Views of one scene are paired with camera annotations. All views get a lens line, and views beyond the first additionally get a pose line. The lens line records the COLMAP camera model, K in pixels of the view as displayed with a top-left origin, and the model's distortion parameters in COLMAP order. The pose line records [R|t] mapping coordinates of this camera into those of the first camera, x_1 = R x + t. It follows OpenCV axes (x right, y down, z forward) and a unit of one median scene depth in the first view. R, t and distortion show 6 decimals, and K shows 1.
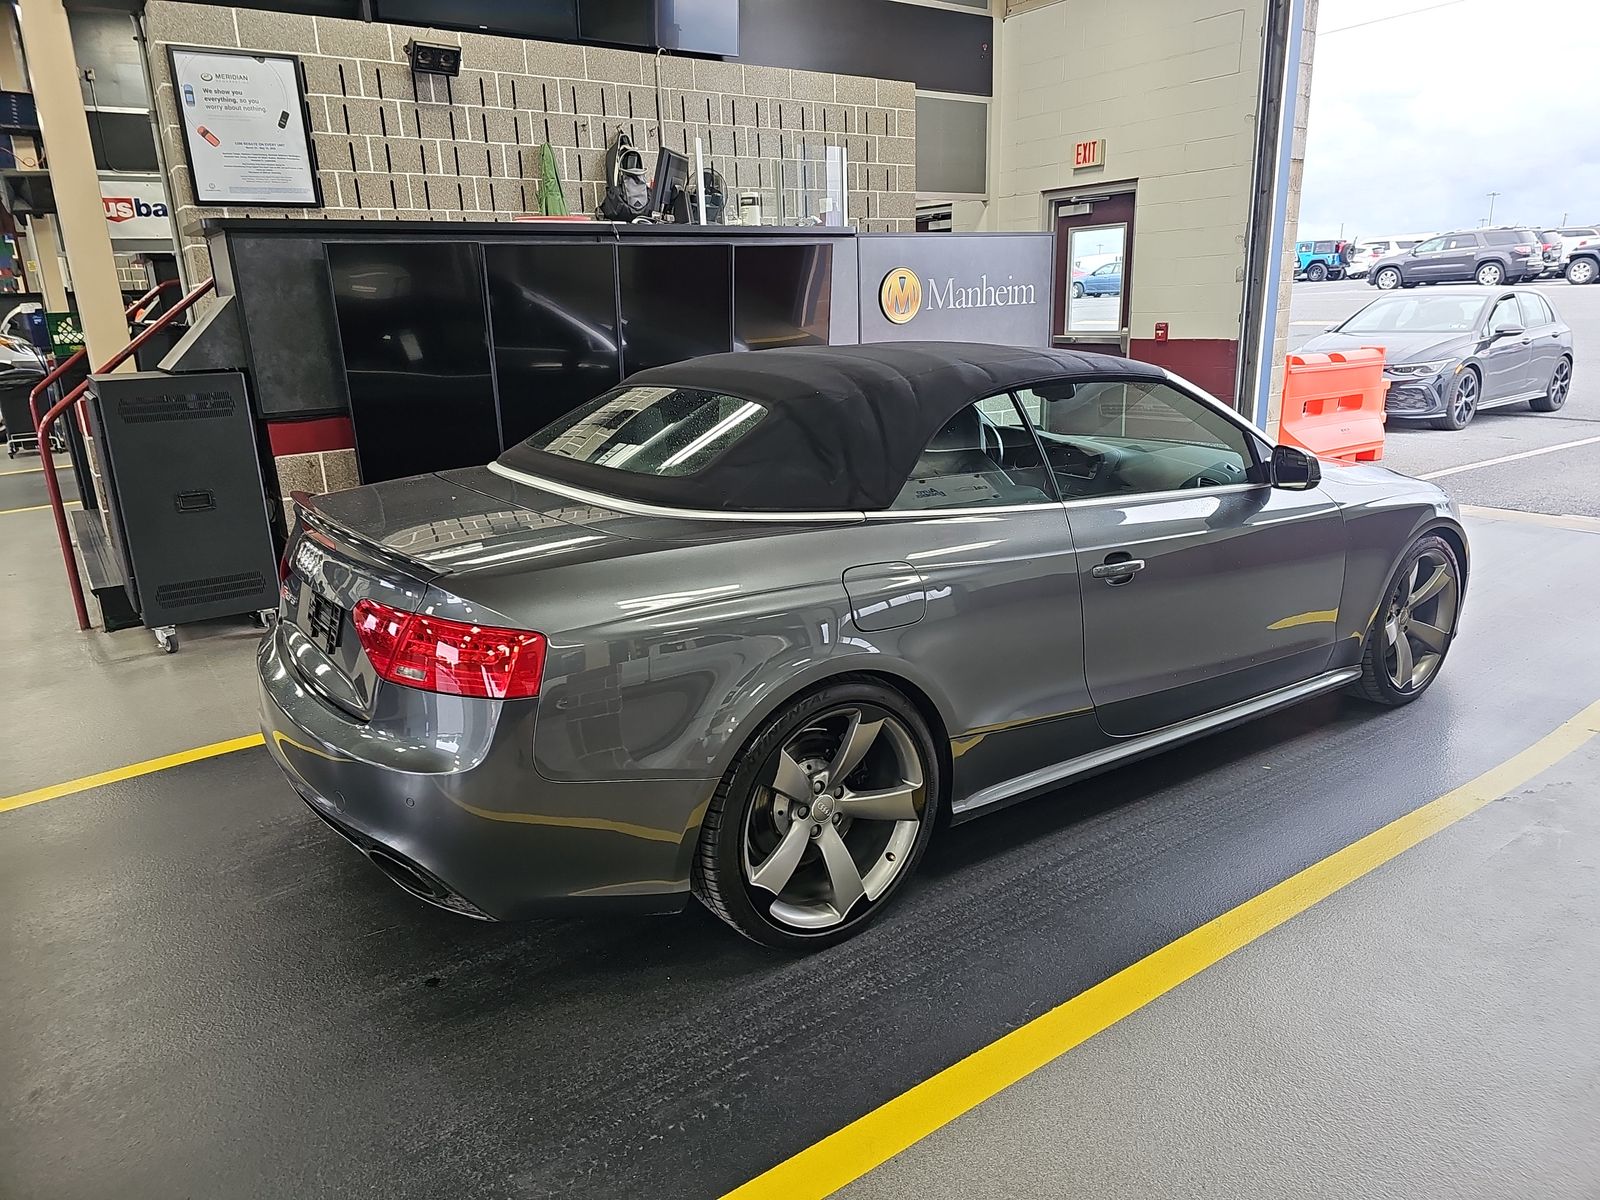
lens RADIAL K [[1074.1, 0, 801.1], [0, 1074.1, 603.3], [0, 0, 1]] dist [0.030860, -0.006633]
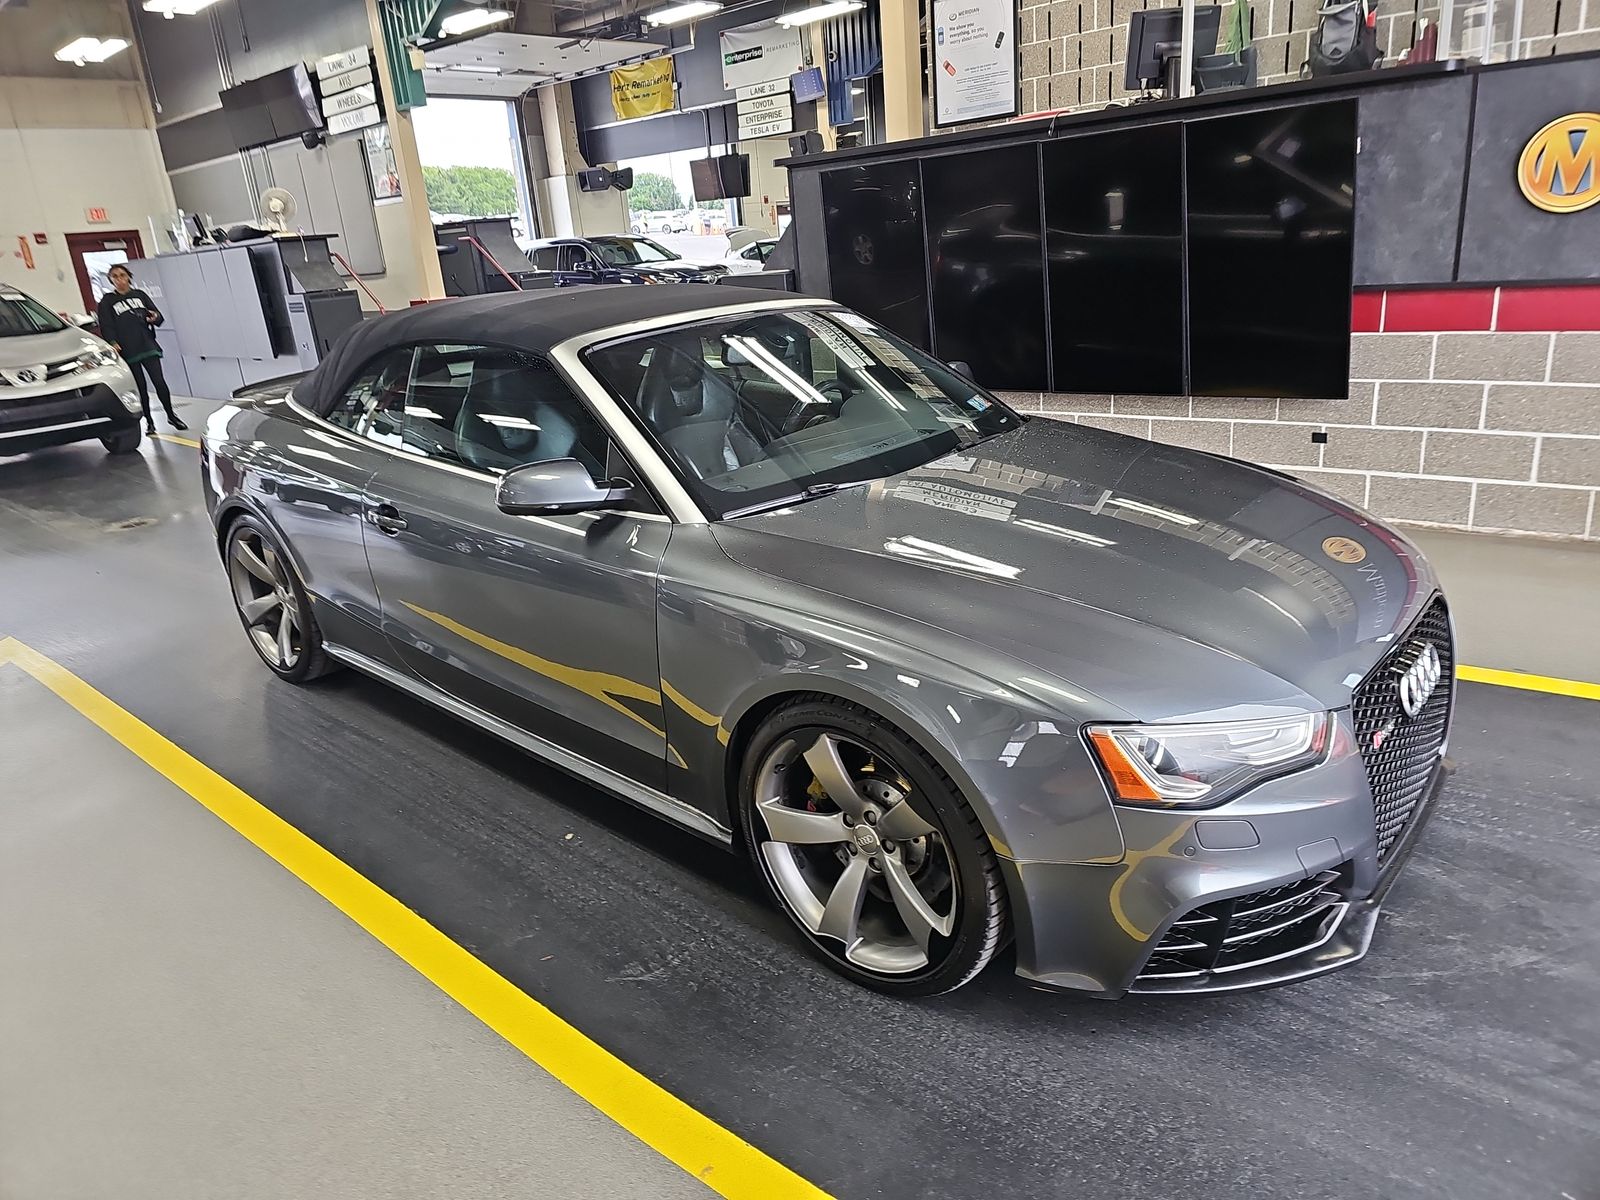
lens RADIAL K [[1074.1, 0, 799.7], [0, 1074.1, 596.7], [0, 0, 1]] dist [0.030860, -0.006633]
pose [[0.255867, 0.326142, -0.910035, 0.695564], [-0.193269, 0.939624, 0.282406, -0.171662], [0.947195, 0.103624, 0.303452, 0.505829]]
